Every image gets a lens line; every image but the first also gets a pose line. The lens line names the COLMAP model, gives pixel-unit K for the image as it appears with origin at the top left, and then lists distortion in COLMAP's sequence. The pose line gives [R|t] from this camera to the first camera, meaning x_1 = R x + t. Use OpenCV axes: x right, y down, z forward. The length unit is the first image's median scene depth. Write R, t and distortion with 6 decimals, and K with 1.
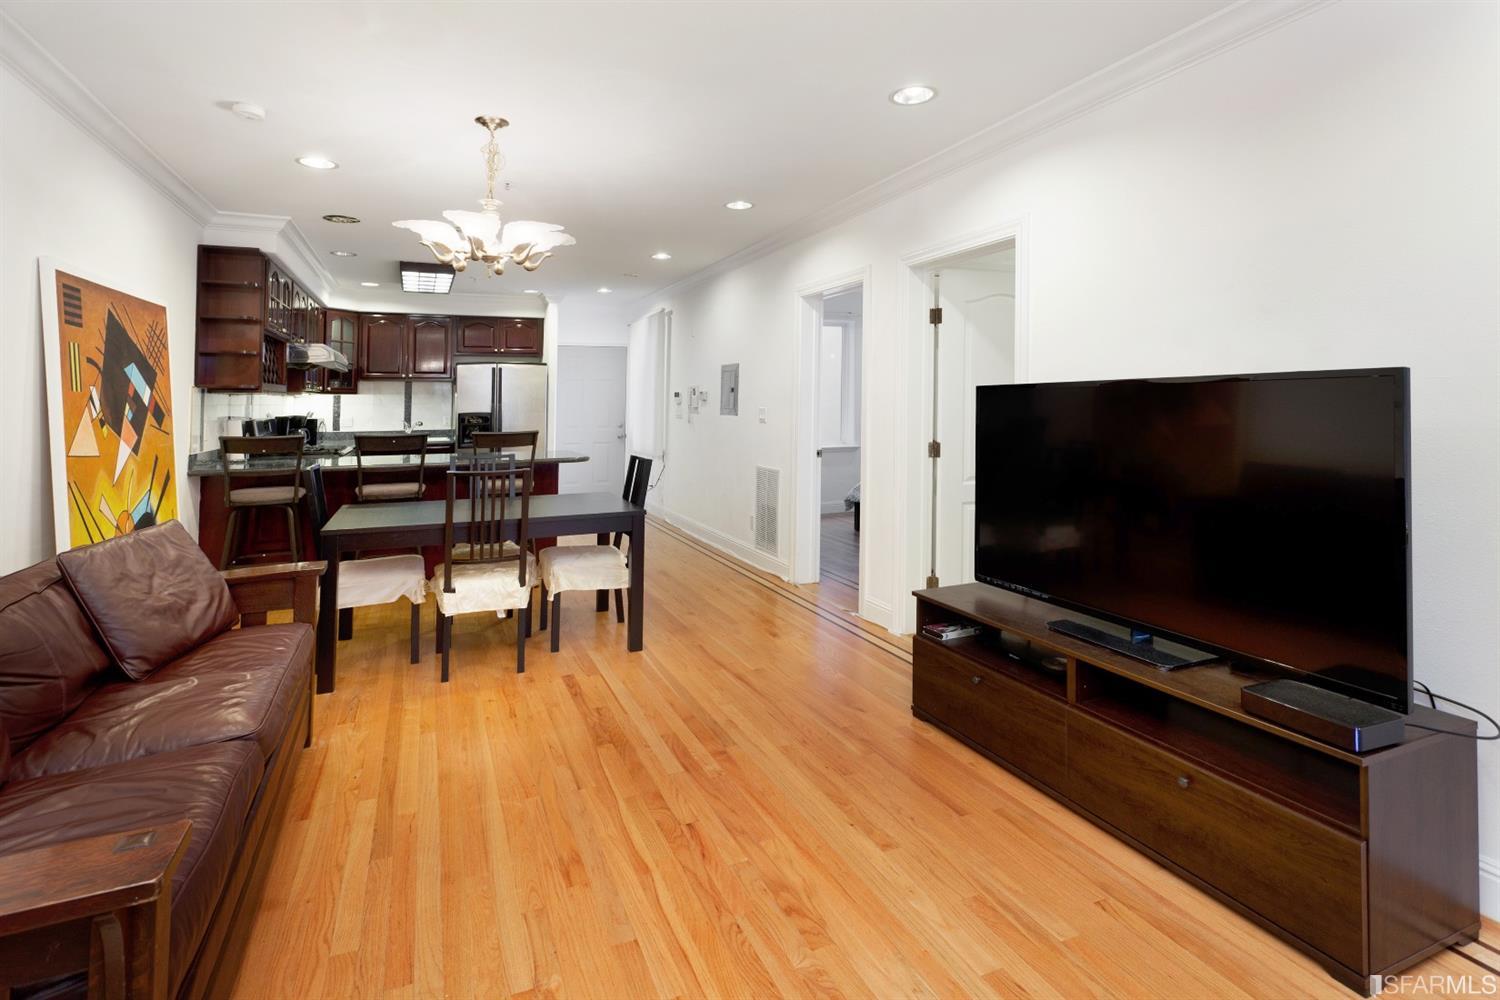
lens RADIAL K [[771.4, 0, 752.6], [0, 771.4, 369.3], [0, 0, 1]] dist [0.011064, 0.000259]
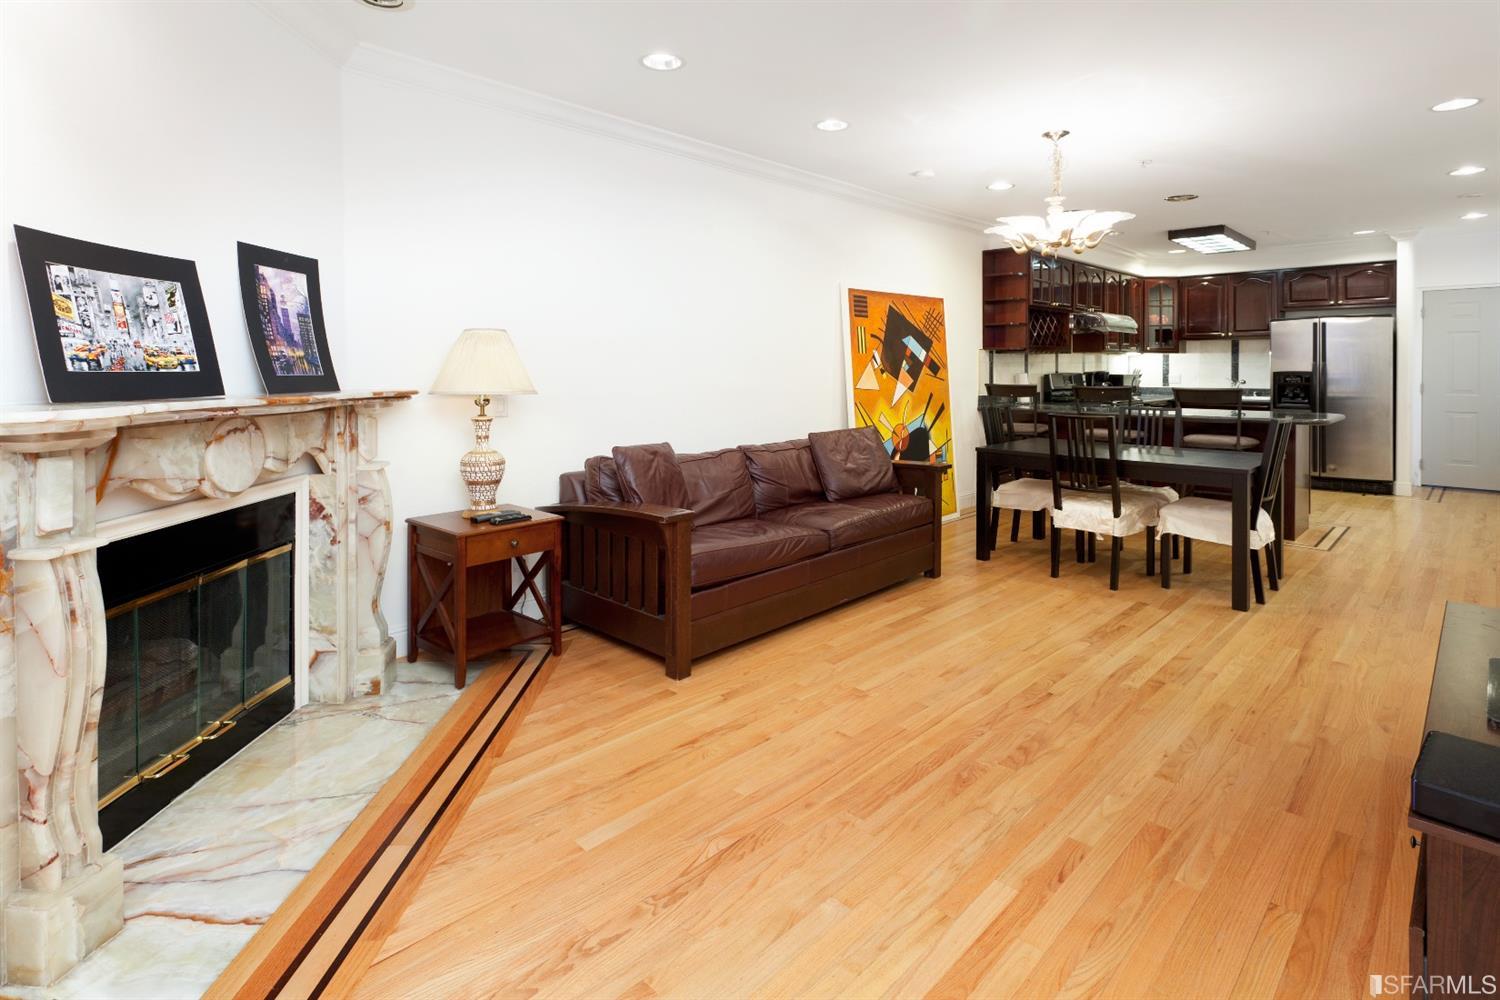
lens RADIAL K [[771.4, 0, 752.6], [0, 771.4, 369.3], [0, 0, 1]] dist [0.011064, 0.000259]
pose [[0.383525, 0.011623, -0.923458, 0.564551], [0.038256, 0.998863, 0.028460, 0.003335], [0.922738, -0.046243, 0.382644, 0.058840]]
